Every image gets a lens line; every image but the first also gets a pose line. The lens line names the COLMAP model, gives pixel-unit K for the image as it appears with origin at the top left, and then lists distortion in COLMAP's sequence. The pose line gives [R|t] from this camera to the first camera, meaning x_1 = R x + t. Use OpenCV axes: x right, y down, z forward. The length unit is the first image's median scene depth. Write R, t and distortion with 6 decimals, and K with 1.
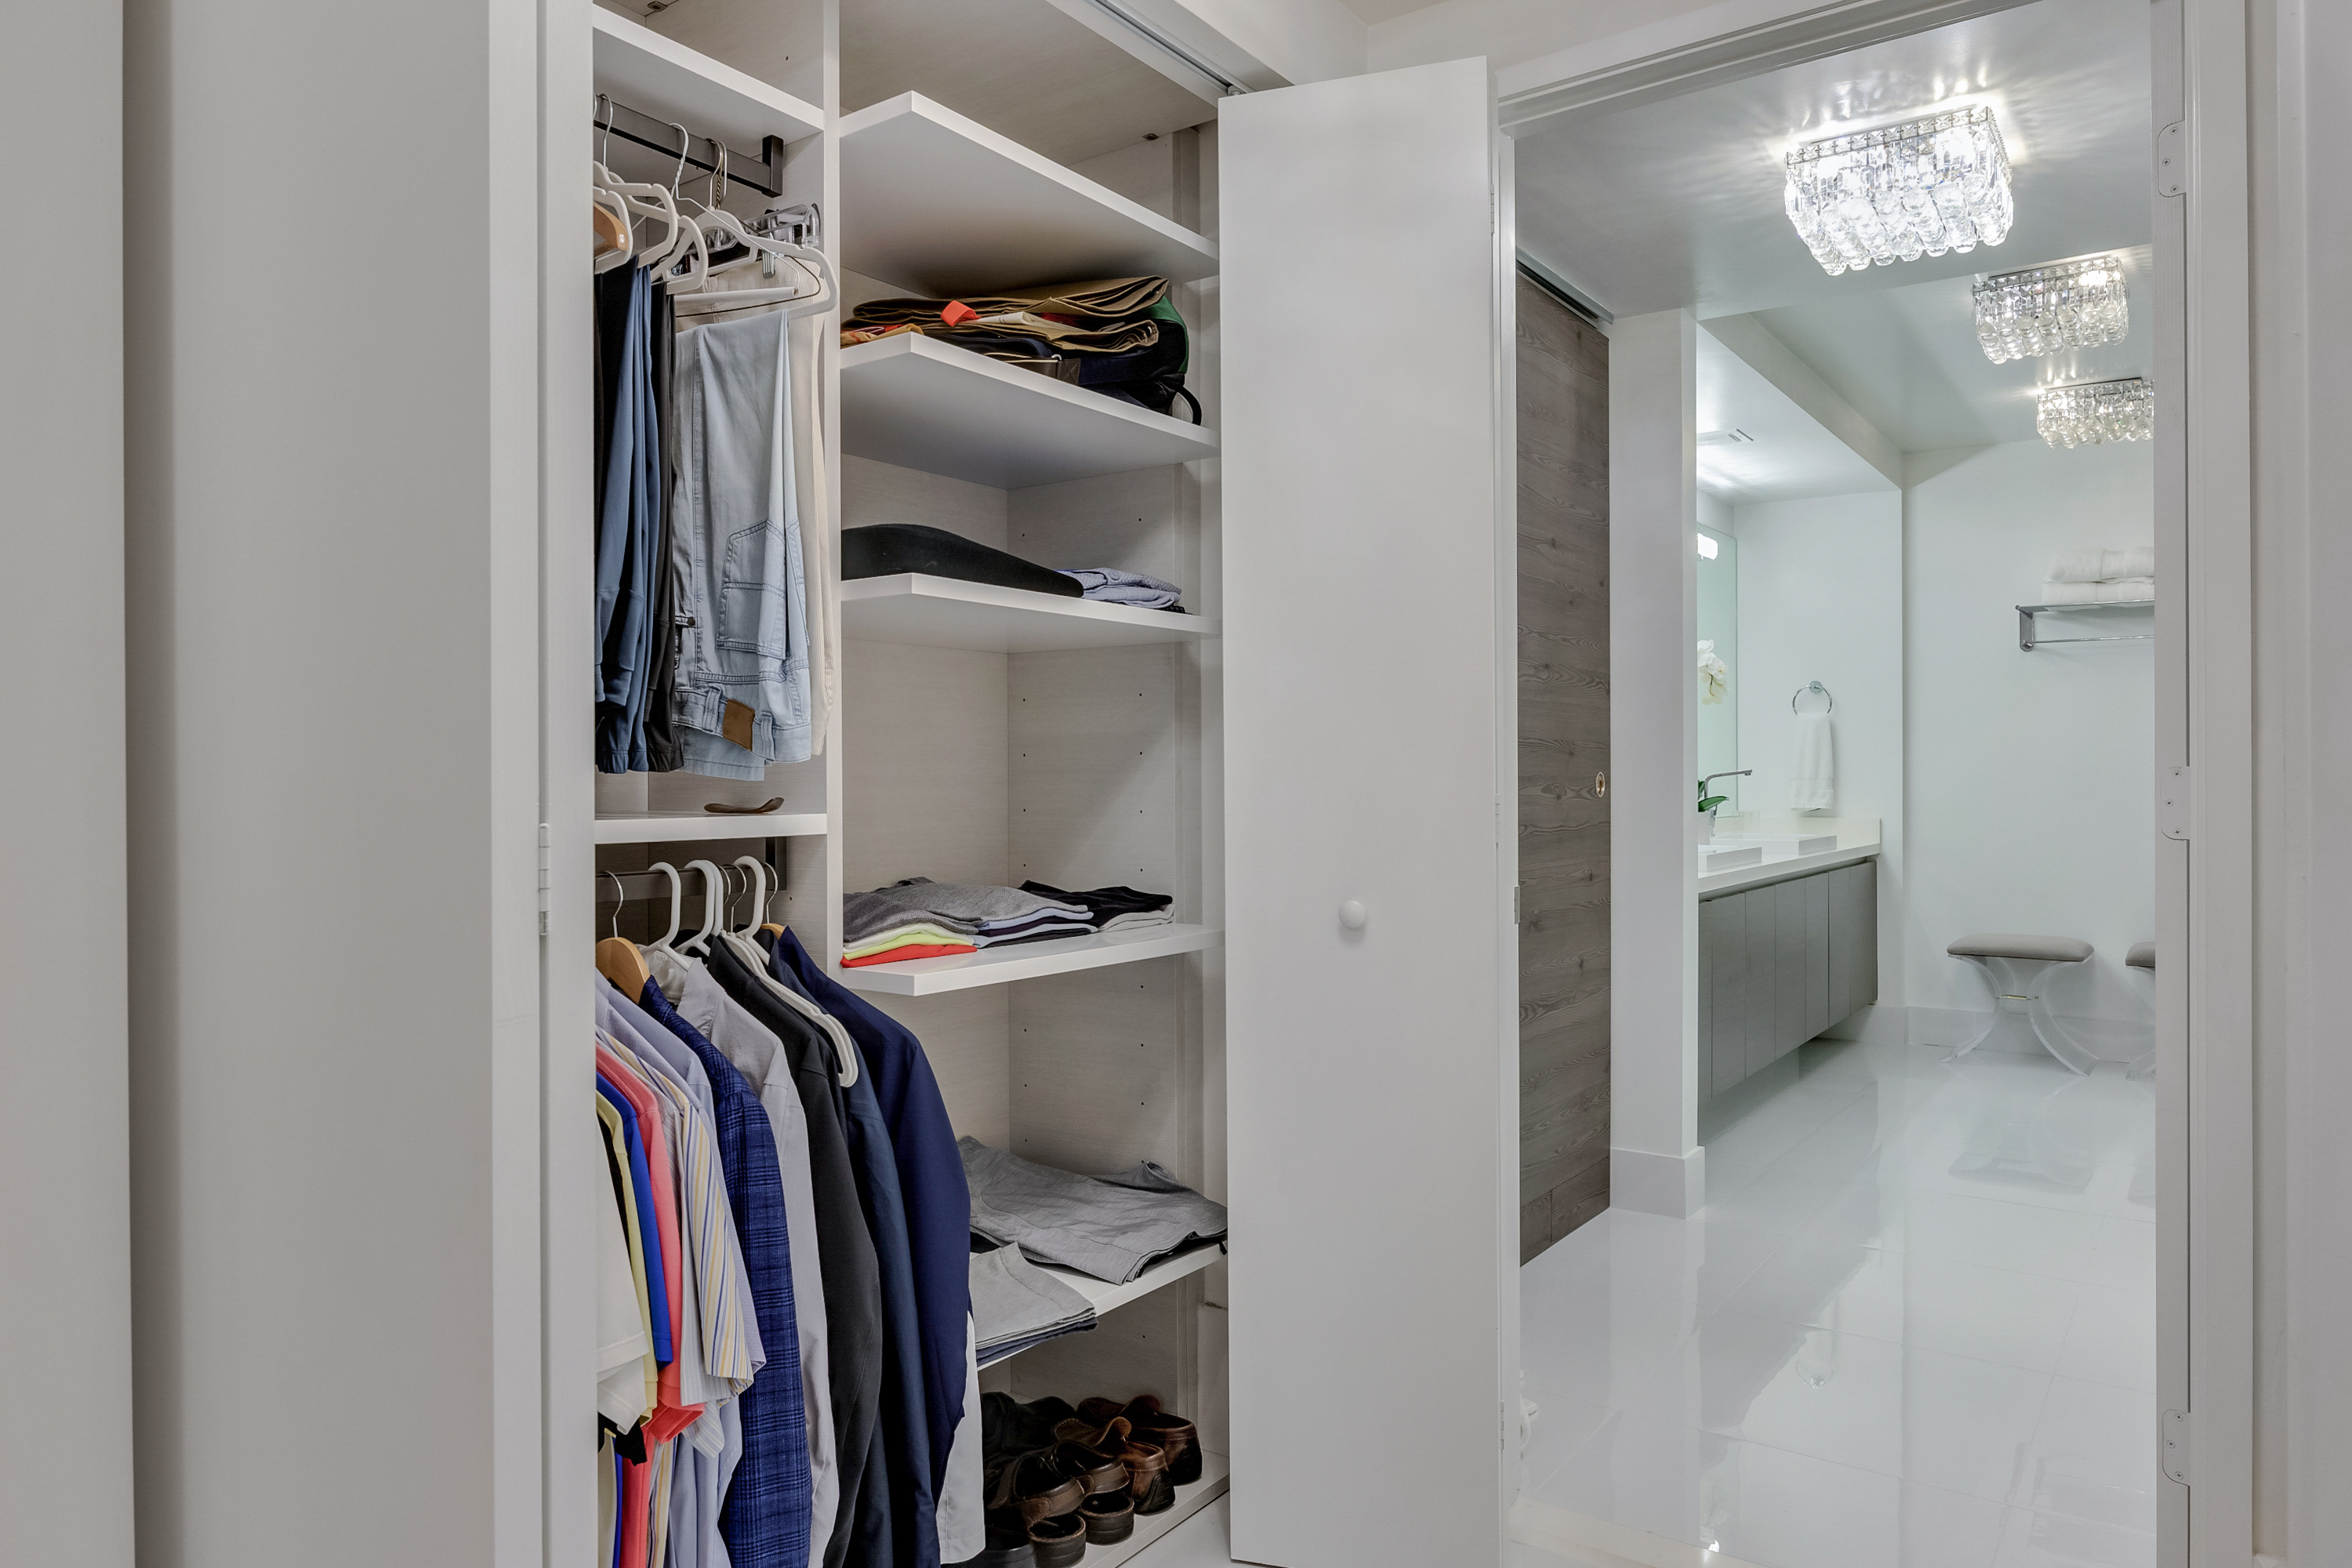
lens RADIAL K [[1501.4, 0, 1177.8], [0, 1501.4, 780.0], [0, 0, 1]] dist [-0.006445, -0.000619]
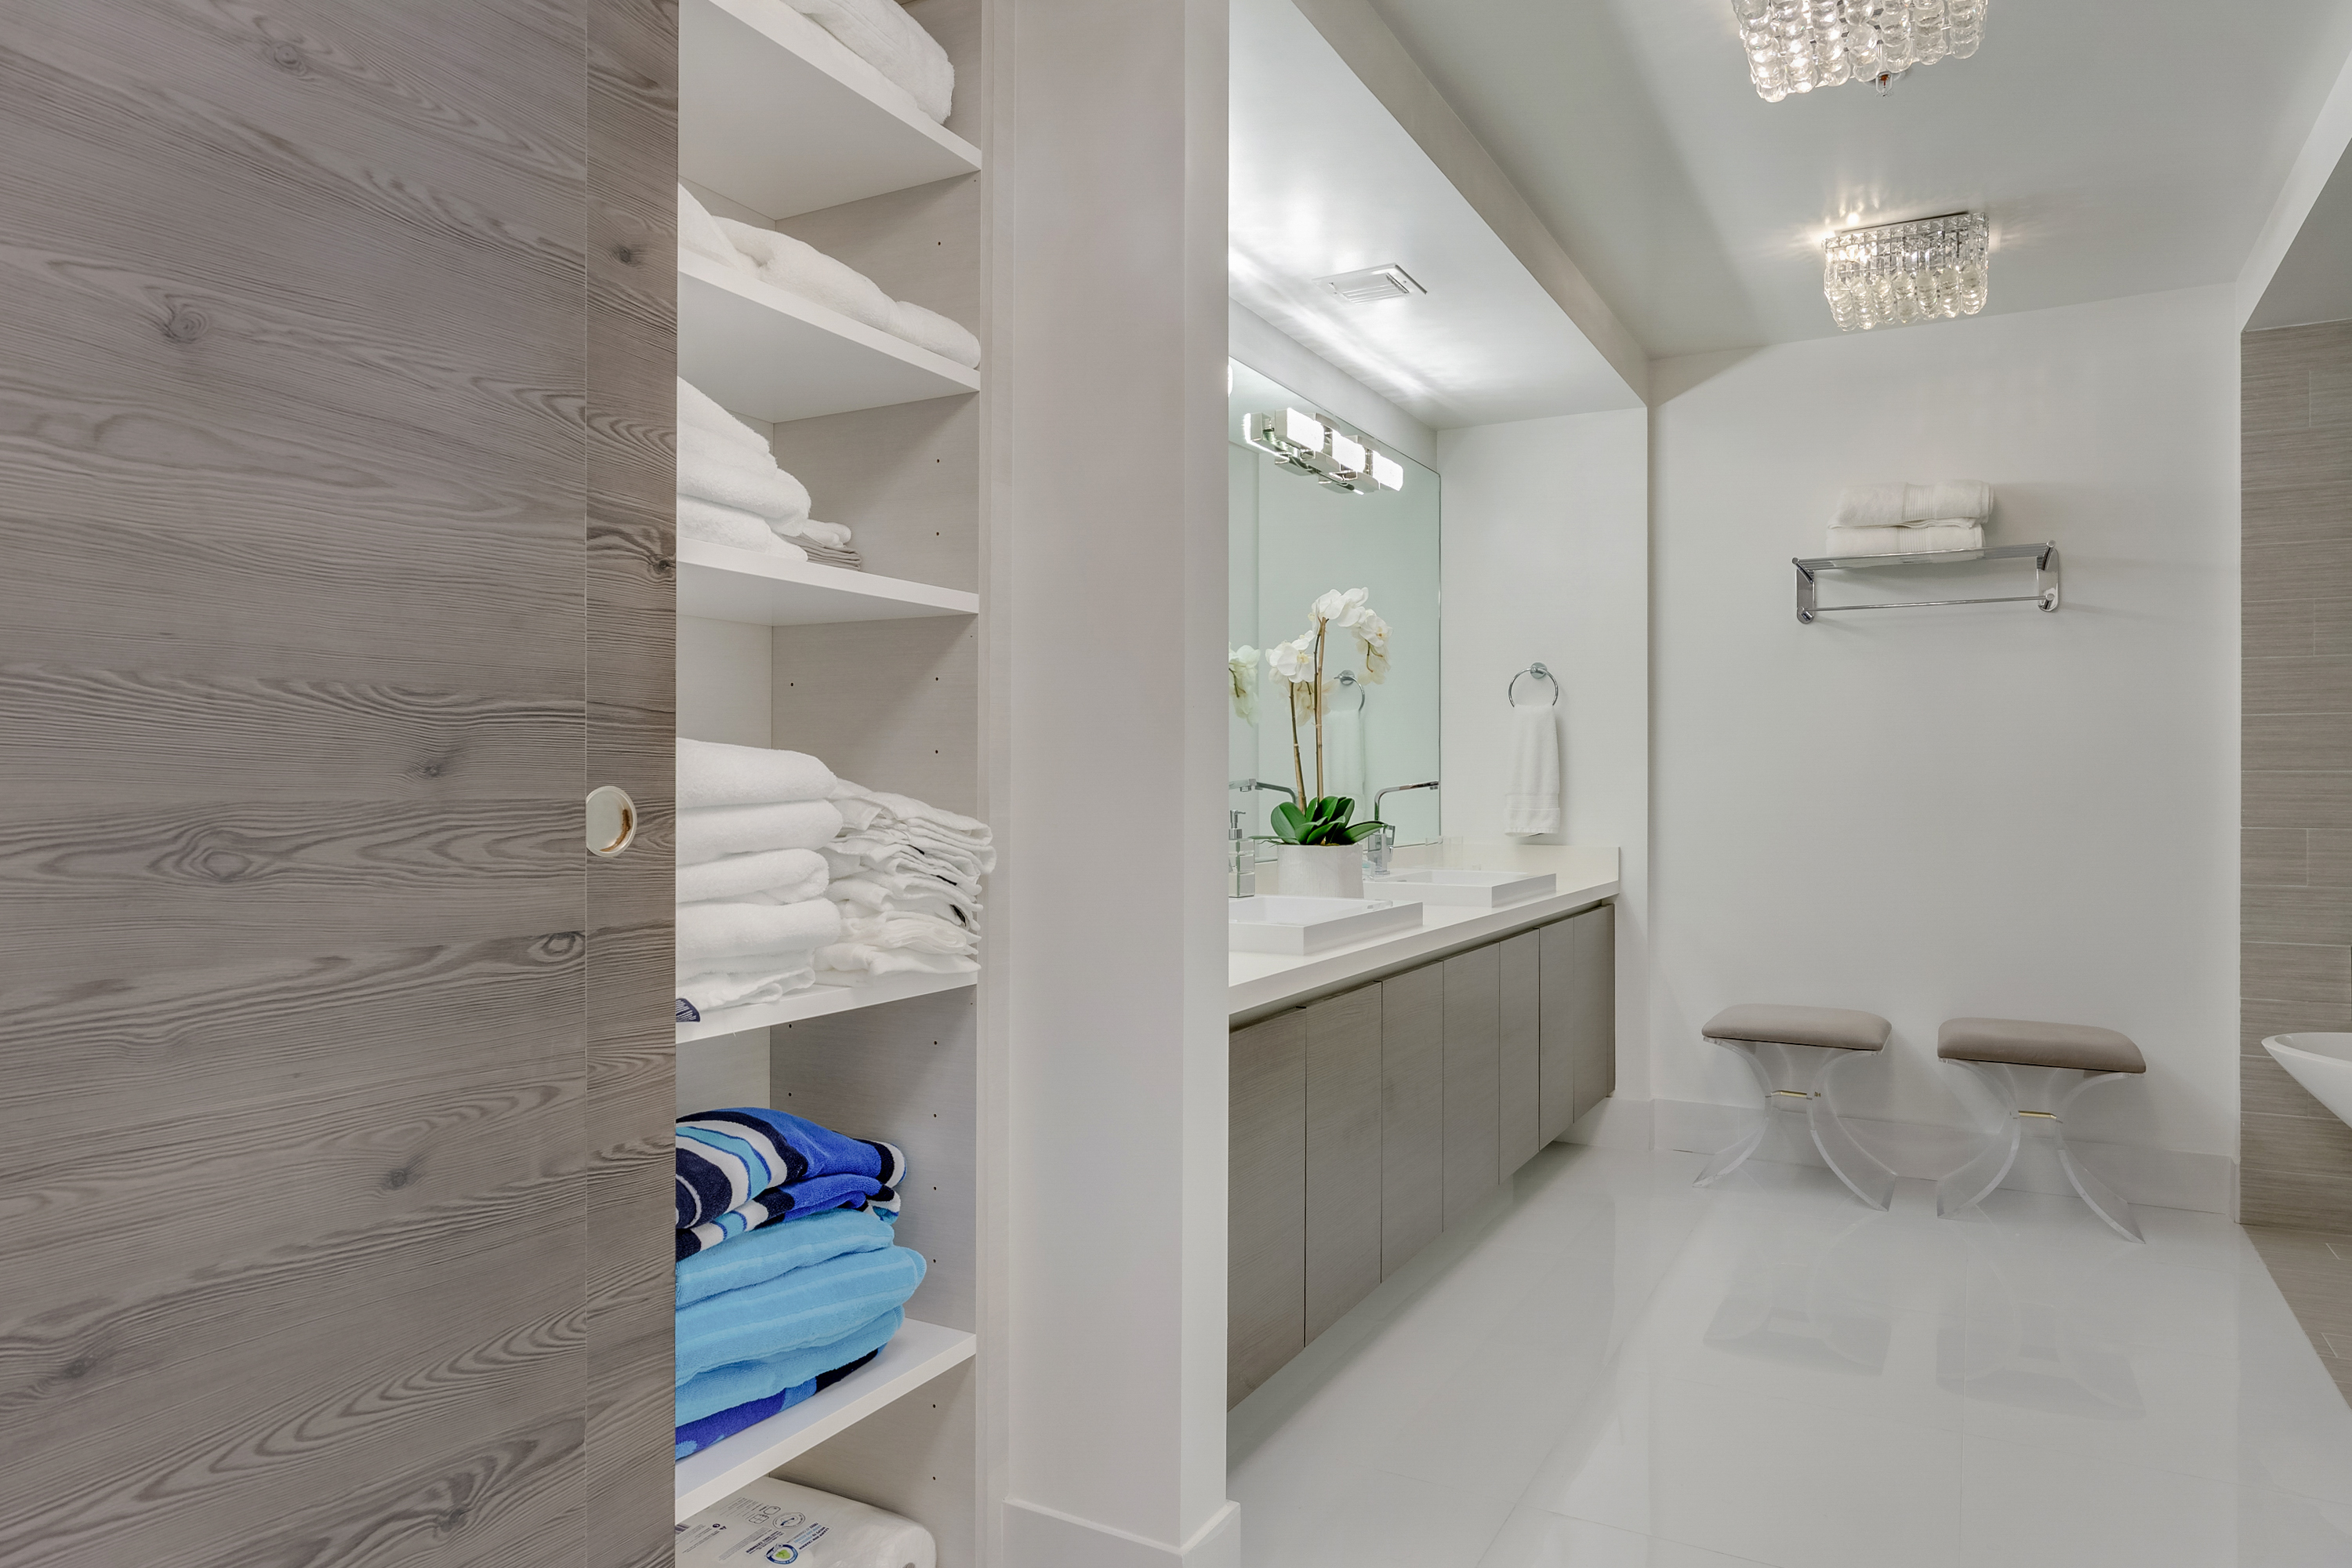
lens RADIAL K [[1501.4, 0, 1173.2], [0, 1501.4, 785.0], [0, 0, 1]] dist [-0.006445, -0.000619]
pose [[0.992258, 0.004337, 0.124119, 0.166217], [-0.003811, 0.999983, -0.004475, -0.001329], [-0.124136, 0.003968, 0.992257, 0.306674]]
